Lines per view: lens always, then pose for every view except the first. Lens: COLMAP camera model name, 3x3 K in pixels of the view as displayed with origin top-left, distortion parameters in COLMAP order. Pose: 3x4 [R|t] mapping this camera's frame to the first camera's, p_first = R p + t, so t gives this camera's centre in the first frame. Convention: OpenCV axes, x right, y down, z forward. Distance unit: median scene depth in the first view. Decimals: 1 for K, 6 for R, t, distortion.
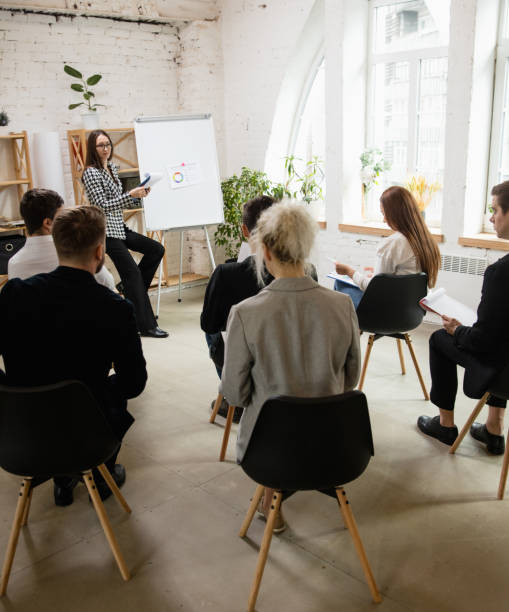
lens RADIAL K [[646.4, 0, 254.5], [0, 646.4, 306.0], [0, 0, 1]] dist [-0.048676, 0.055402]
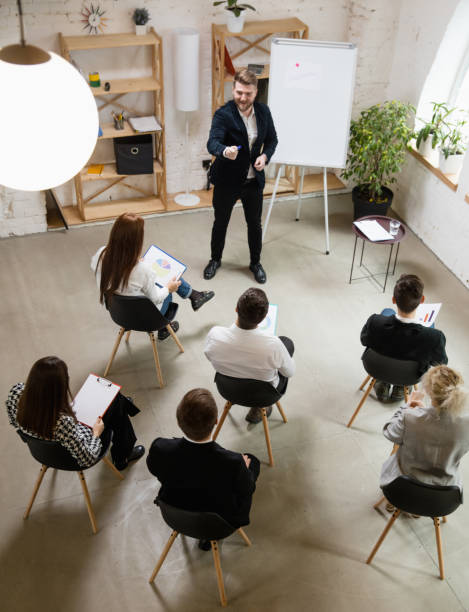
lens RADIAL K [[821.2, 0, 263.1], [0, 821.2, 372.9], [0, 0, 1]] dist [0.005086, 0.058520]
pose [[0.923194, 0.301966, -0.237760, 0.215107], [-0.180419, 0.886726, 0.425637, -0.342550], [0.339356, -0.350049, 0.873100, -0.200720]]
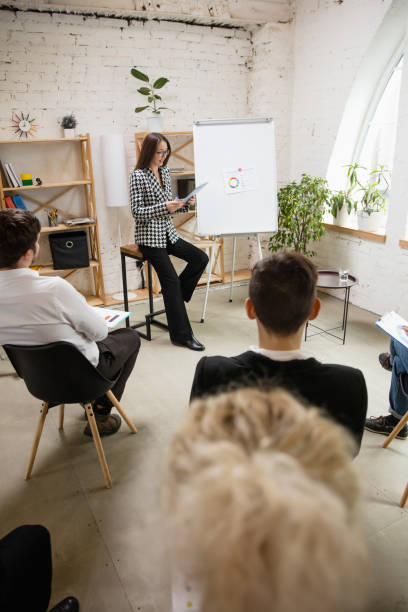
lens RADIAL K [[468.8, 0, 204.0], [0, 468.8, 306.0], [0, 0, 1]] dist [-0.125252, 0.110344]
pose [[0.966286, 0.098721, -0.237791, 0.023593], [-0.076509, 0.991949, 0.100913, -0.077194], [0.245839, -0.079318, 0.966060, 0.277218]]
